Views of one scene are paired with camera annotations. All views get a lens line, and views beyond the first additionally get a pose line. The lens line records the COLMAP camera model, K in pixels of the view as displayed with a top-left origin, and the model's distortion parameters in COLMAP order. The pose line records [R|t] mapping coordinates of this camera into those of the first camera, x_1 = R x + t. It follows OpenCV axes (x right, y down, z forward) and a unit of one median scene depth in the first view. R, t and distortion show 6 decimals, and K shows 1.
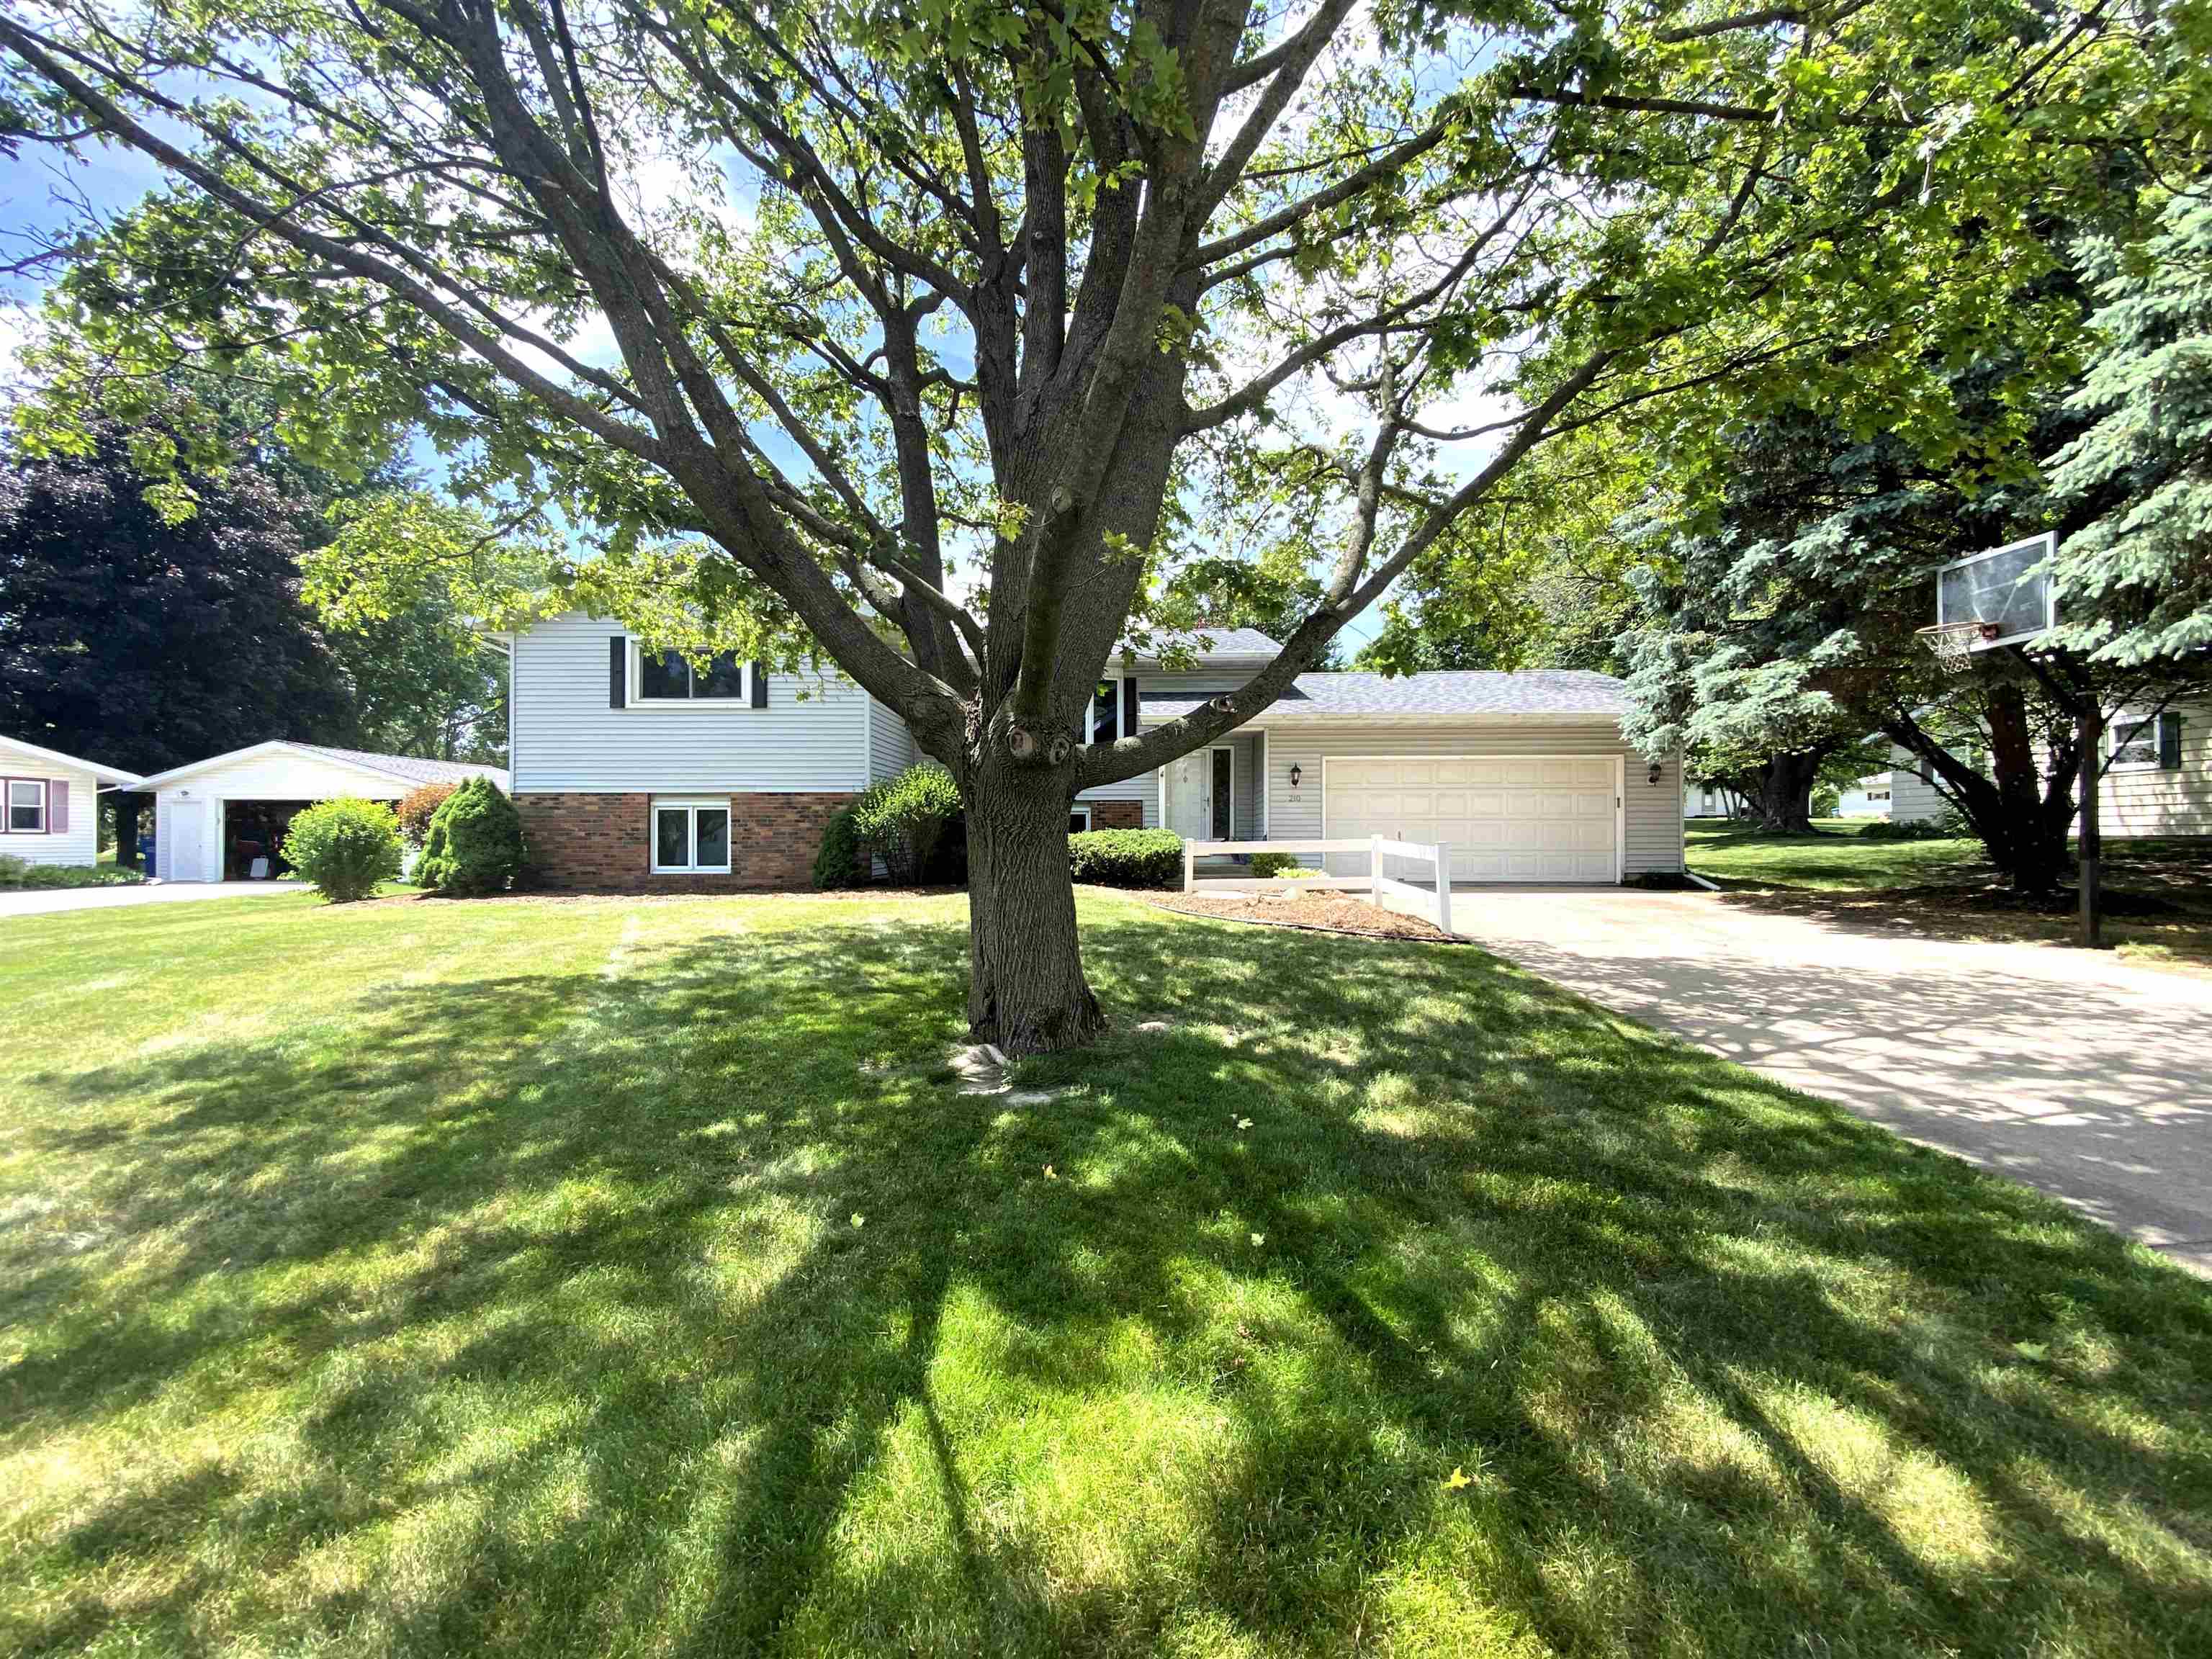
lens RADIAL K [[867.3, 0, 1102.3], [0, 867.3, 843.4], [0, 0, 1]] dist [0.013098, -0.000106]
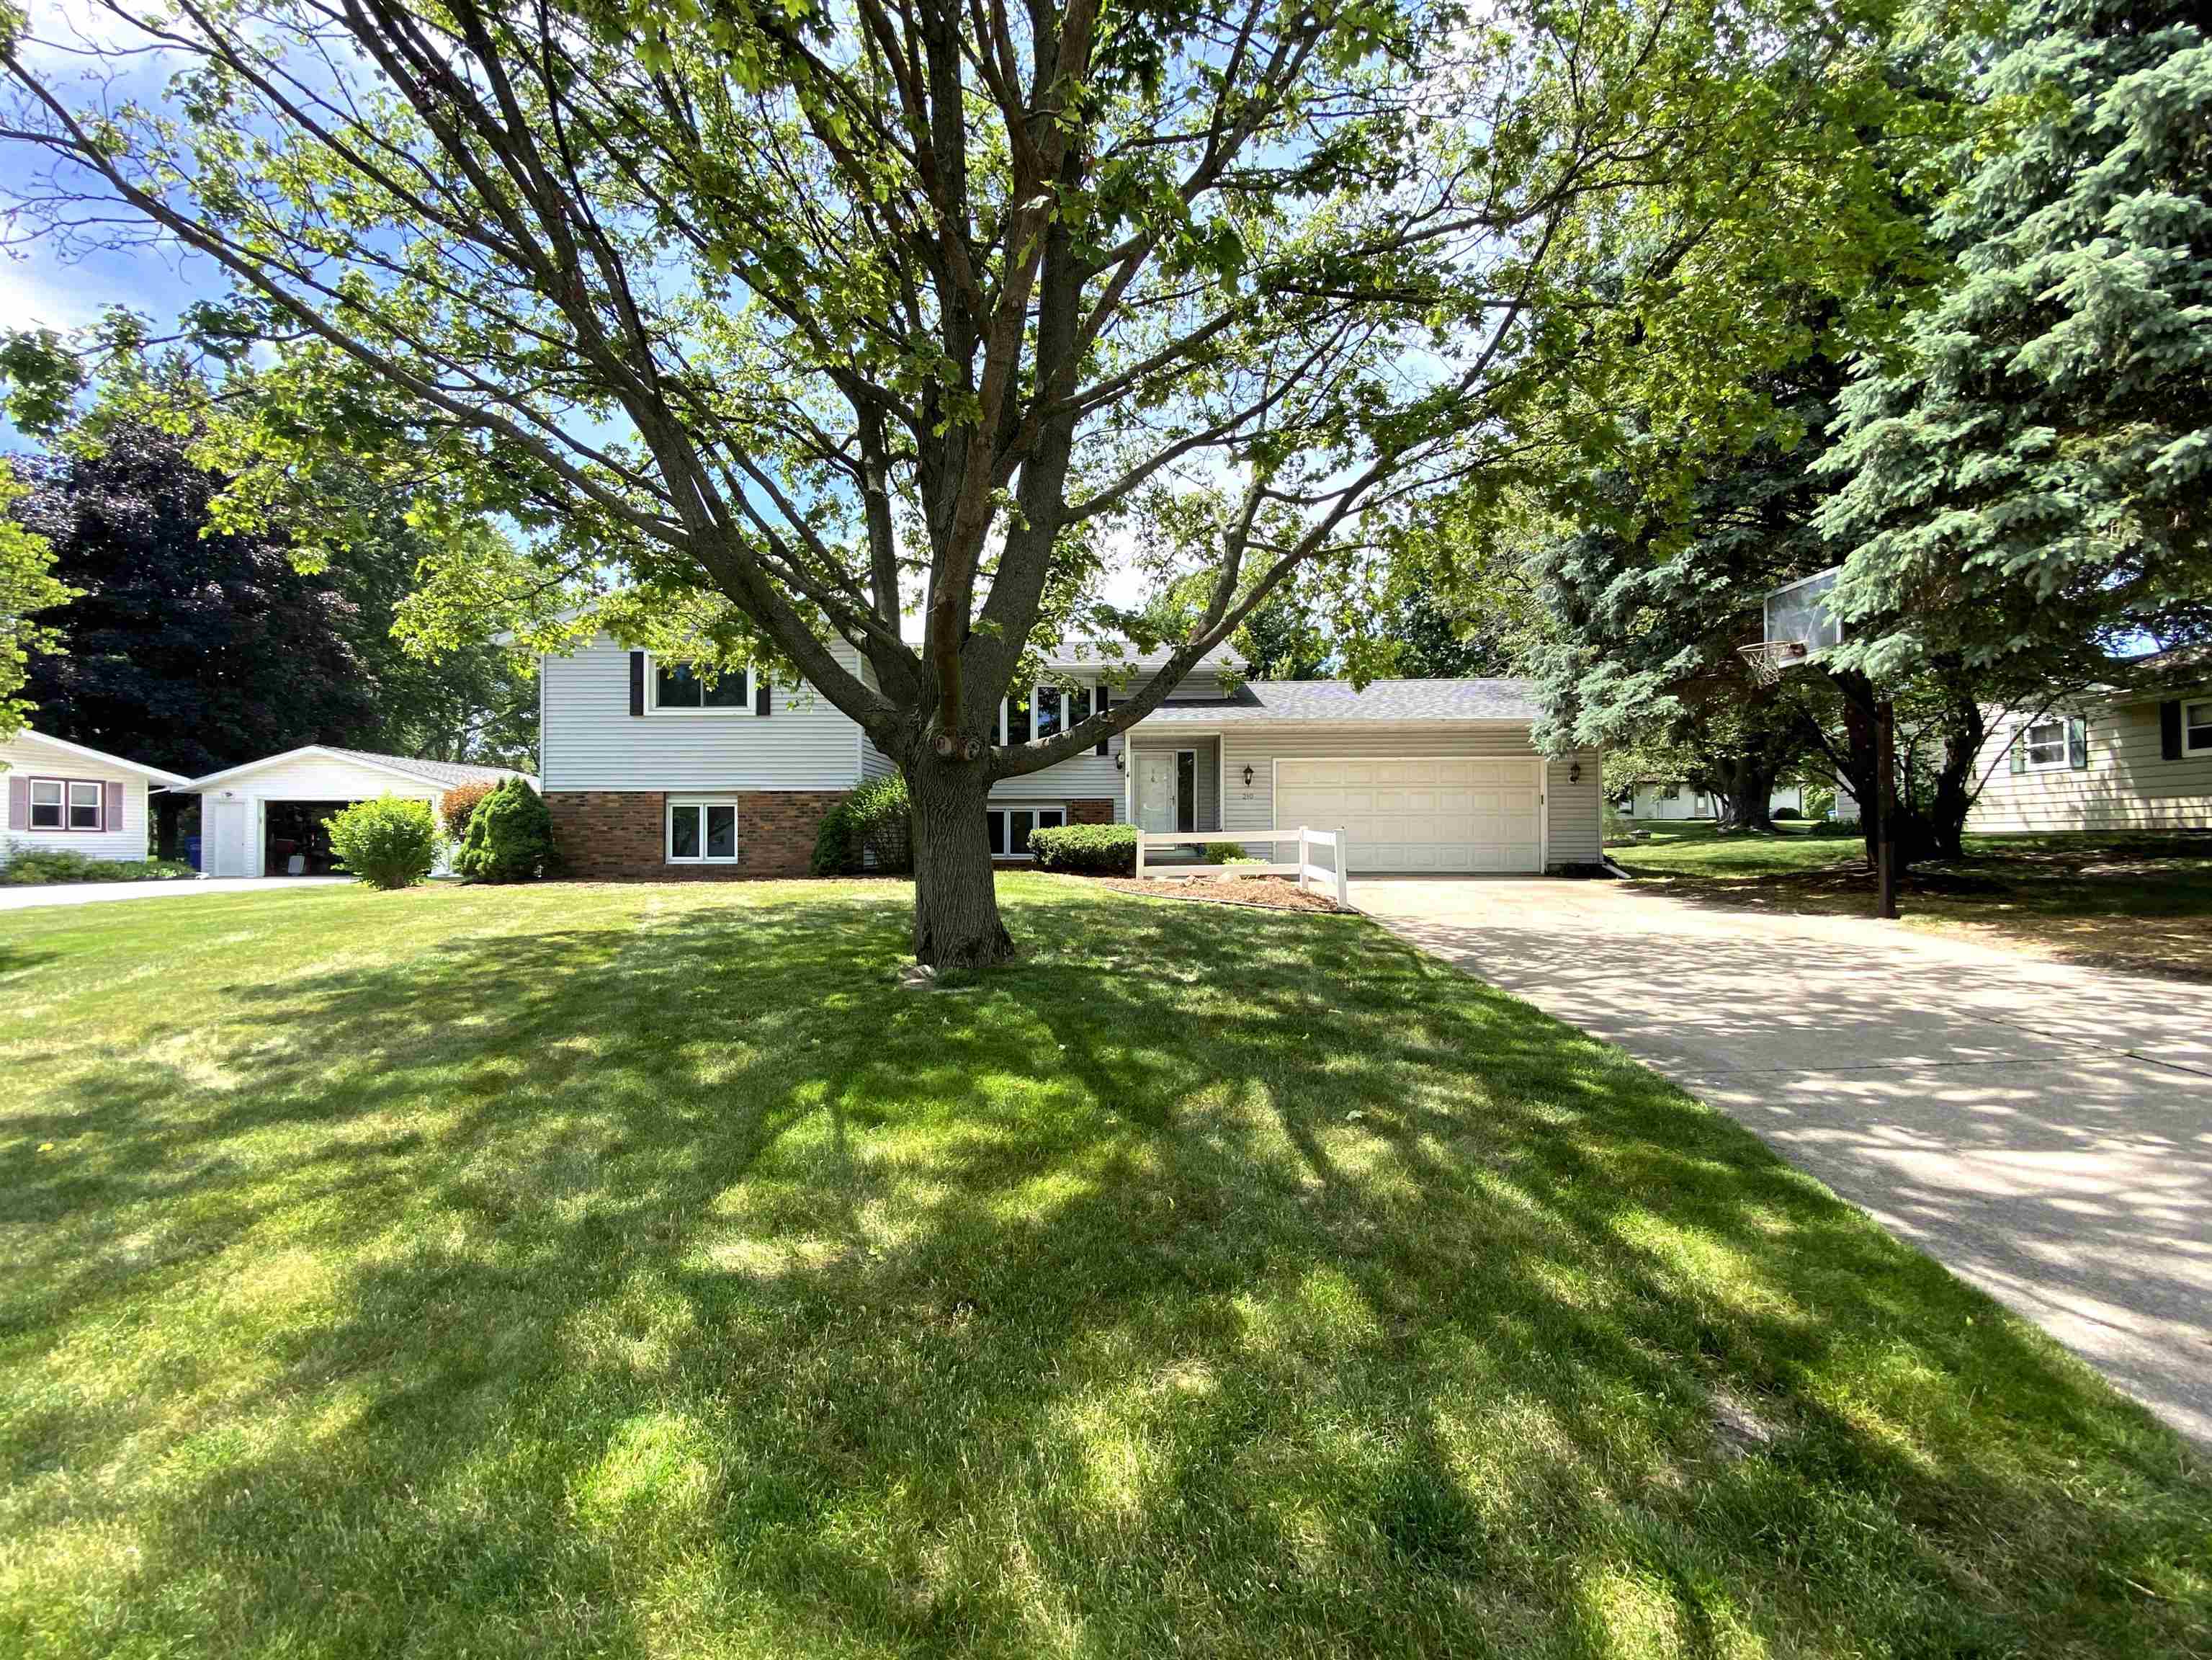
lens RADIAL K [[897.6, 0, 1100.8], [0, 897.6, 842.5], [0, 0, 1]] dist [0.028175, 0.000079]
pose [[0.999776, -0.000611, -0.021174, 0.065069], [0.000438, 0.999967, -0.008133, 0.017567], [0.021178, 0.008122, 0.999743, -0.150113]]
